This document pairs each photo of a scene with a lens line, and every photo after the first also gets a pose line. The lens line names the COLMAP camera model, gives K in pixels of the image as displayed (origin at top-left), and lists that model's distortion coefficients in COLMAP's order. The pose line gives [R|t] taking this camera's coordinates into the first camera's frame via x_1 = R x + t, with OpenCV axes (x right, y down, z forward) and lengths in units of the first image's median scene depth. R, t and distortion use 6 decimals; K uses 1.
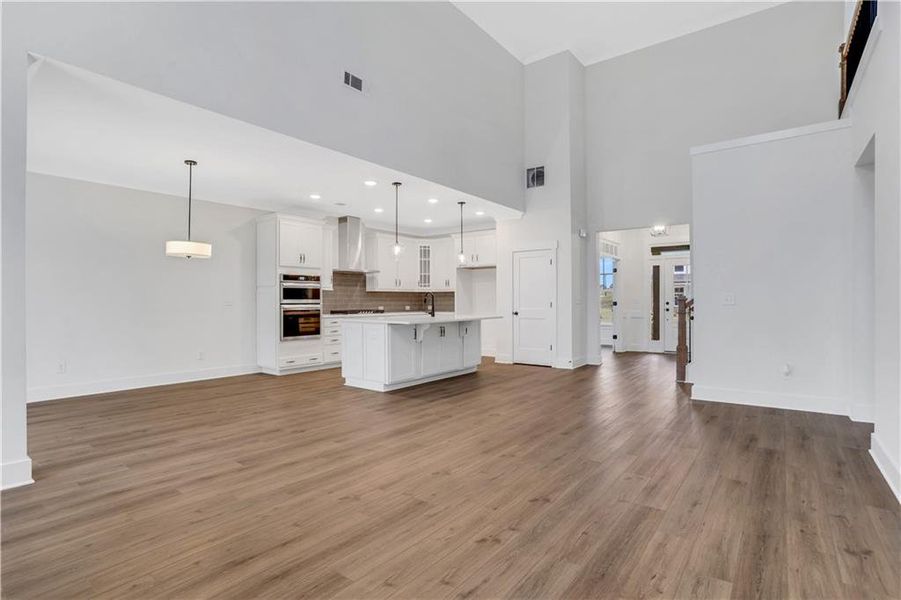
lens RADIAL K [[447.5, 0, 444.4], [0, 447.5, 300.8], [0, 0, 1]] dist [-0.051311, 0.000921]
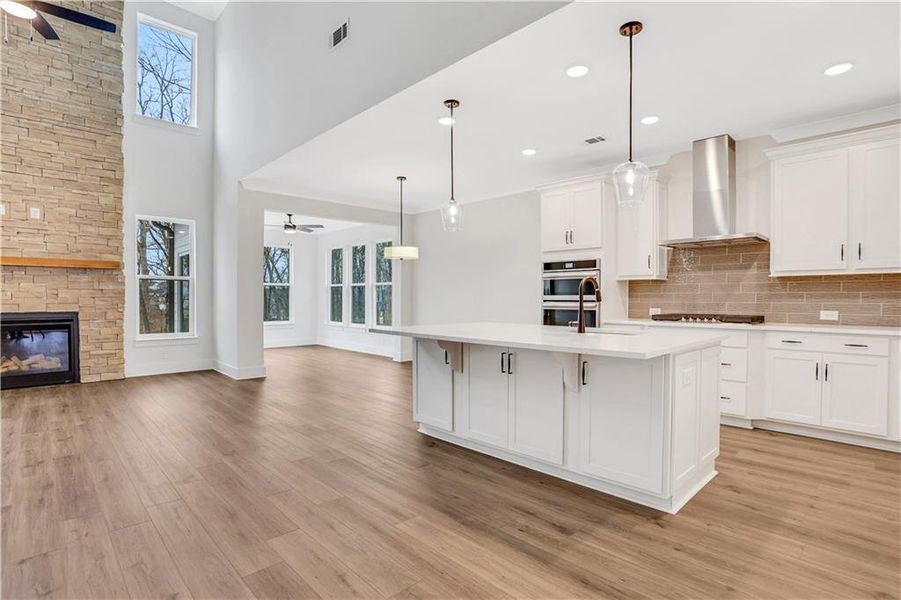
lens RADIAL K [[448.4, 0, 455.6], [0, 448.4, 300.0], [0, 0, 1]] dist [-0.074487, 0.031043]
pose [[-0.134556, 0.008385, -0.990871, 0.365933], [-0.002385, 0.999959, 0.008786, -0.000487], [0.990903, 0.003545, -0.134530, 0.804724]]
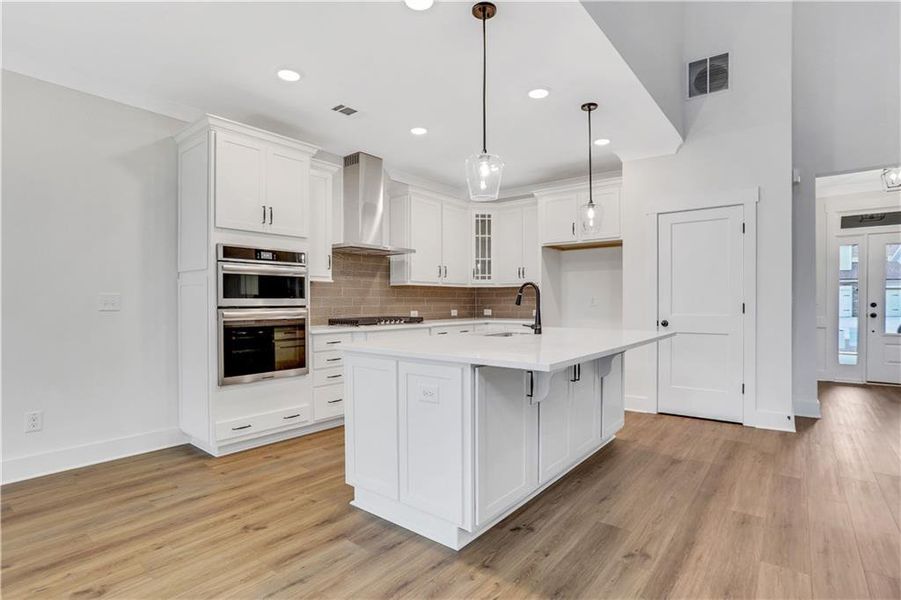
lens RADIAL K [[448.4, 0, 455.6], [0, 448.4, 300.0], [0, 0, 1]] dist [-0.074487, 0.031043]
pose [[0.999991, 0.000204, -0.004186, -0.095783], [-0.000223, 0.999990, -0.004496, 0.000887], [0.004185, 0.004497, 0.999981, 0.449794]]
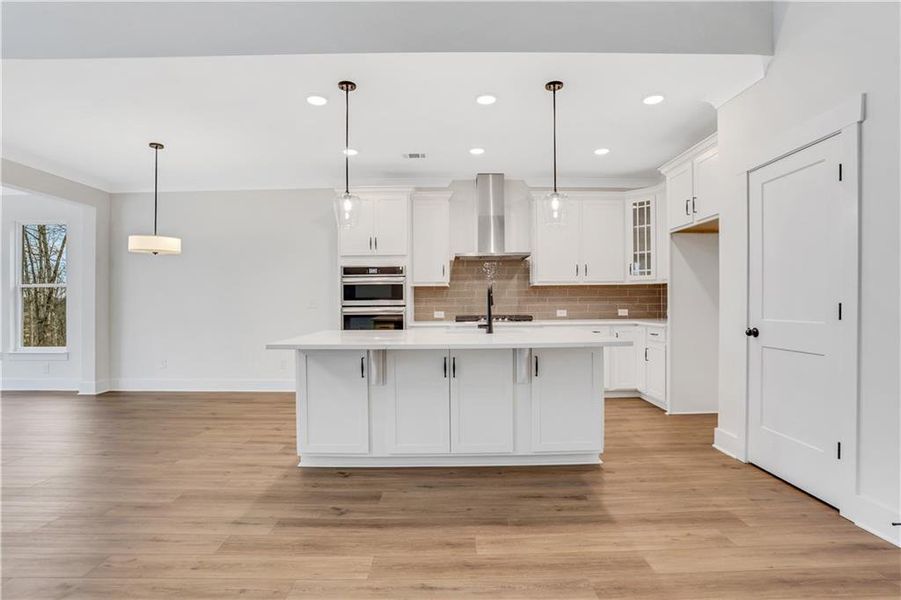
lens RADIAL K [[447.5, 0, 444.4], [0, 447.5, 300.8], [0, 0, 1]] dist [-0.051311, 0.000921]
pose [[0.614702, -0.003863, -0.788750, 0.286174], [0.005722, 0.999984, -0.000438, -0.000755], [0.788739, -0.004243, 0.614714, 0.565712]]
